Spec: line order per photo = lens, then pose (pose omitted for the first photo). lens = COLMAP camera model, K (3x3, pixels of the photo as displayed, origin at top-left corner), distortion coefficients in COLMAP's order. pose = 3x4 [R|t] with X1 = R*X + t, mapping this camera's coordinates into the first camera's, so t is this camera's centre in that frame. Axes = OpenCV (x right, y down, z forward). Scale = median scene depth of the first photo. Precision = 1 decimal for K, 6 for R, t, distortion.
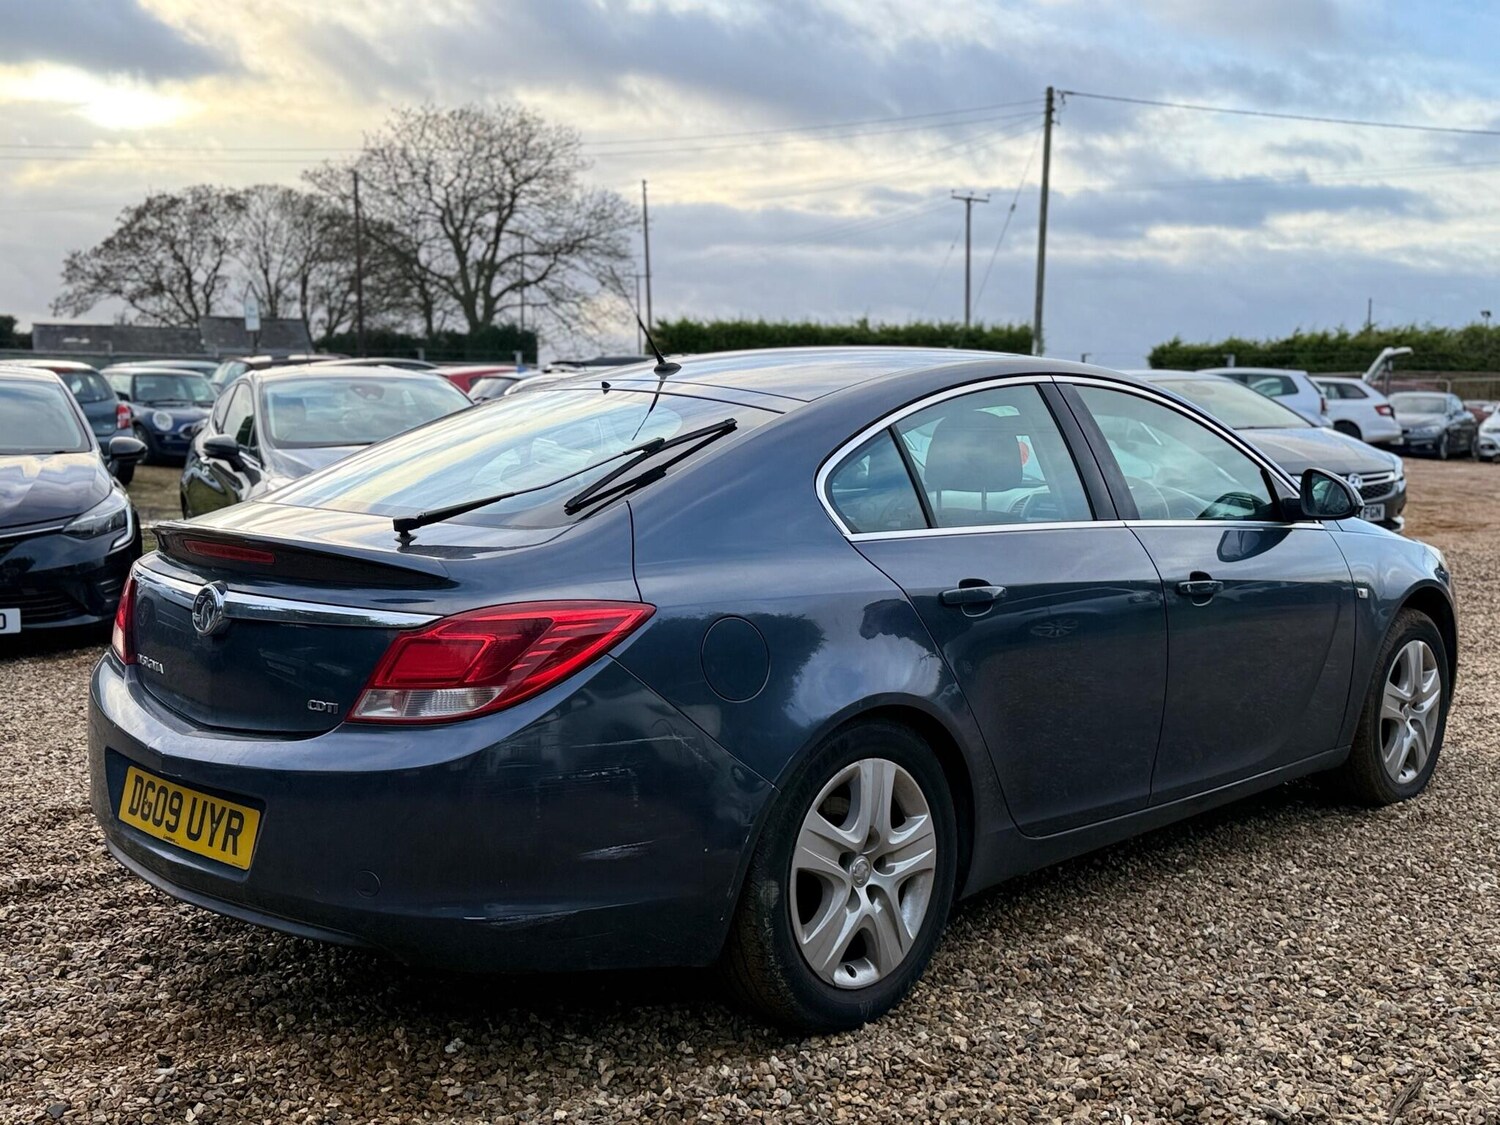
lens RADIAL K [[1635.6, 0, 723.1], [0, 1635.6, 561.9], [0, 0, 1]] dist [0.209402, -0.478442]
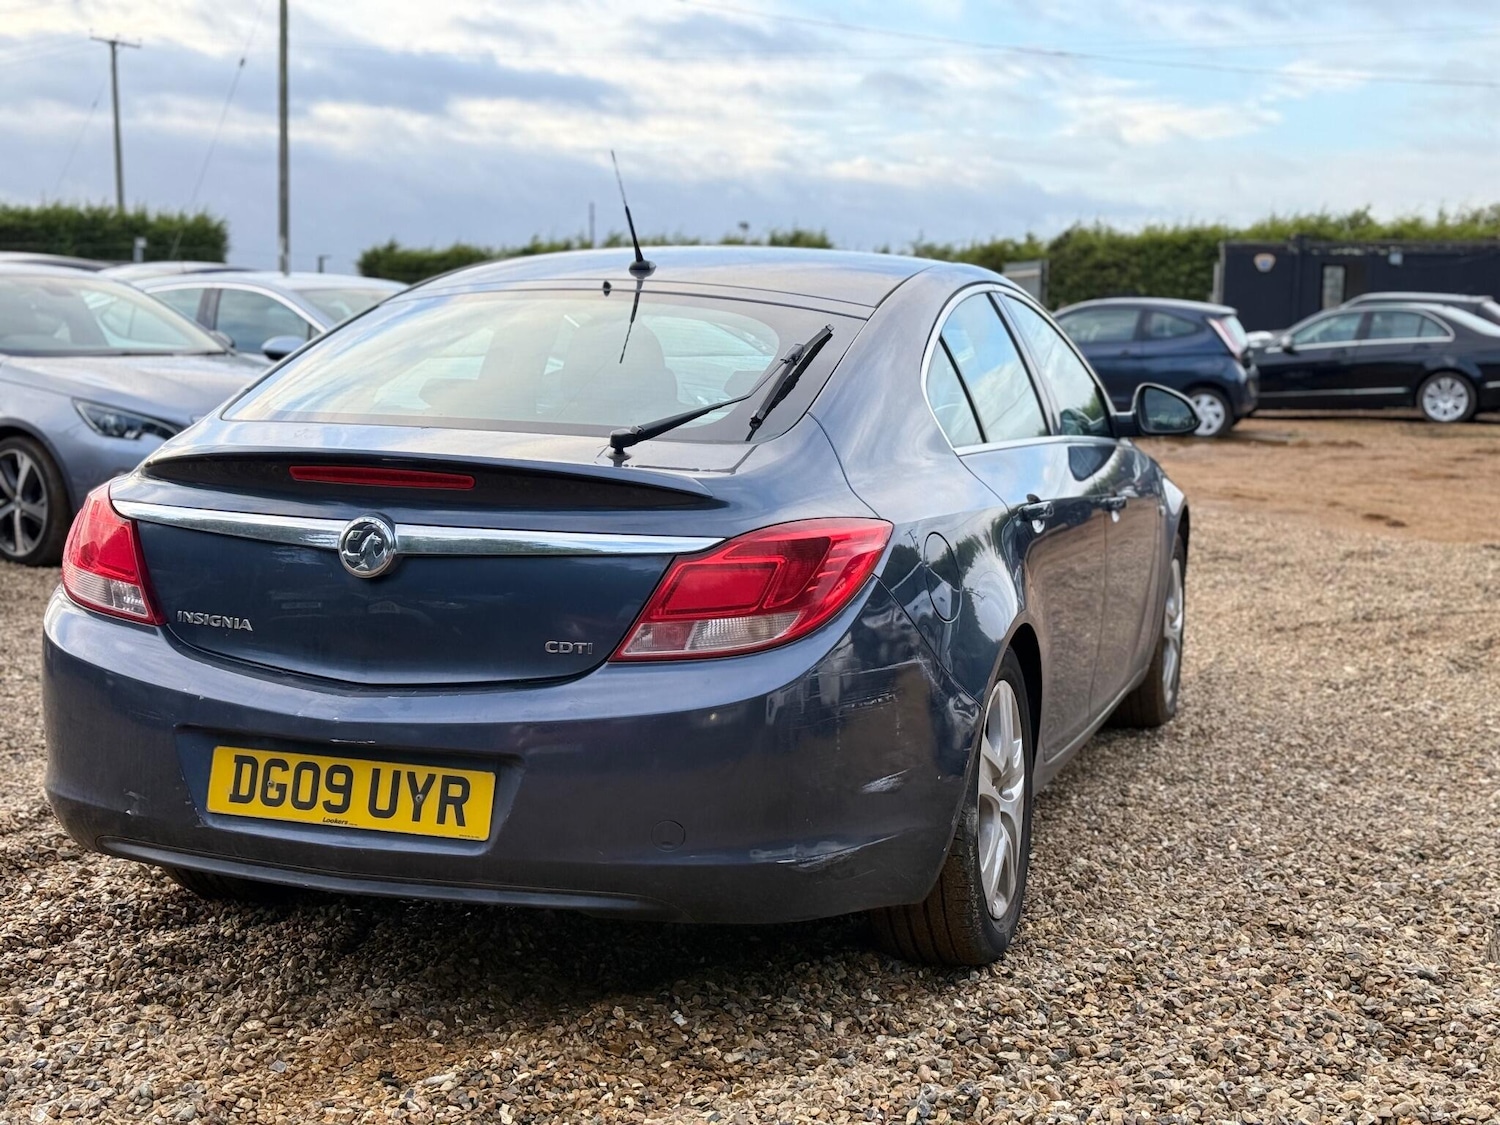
lens RADIAL K [[2117.3, 0, 750.0], [0, 2117.3, 562.5], [0, 0, 1]] dist [0.195382, -0.471939]
pose [[0.897577, -0.037919, 0.439224, -0.539325], [0.030377, 0.999246, 0.024191, 0.014689], [-0.439810, -0.008371, 0.898052, -0.046020]]
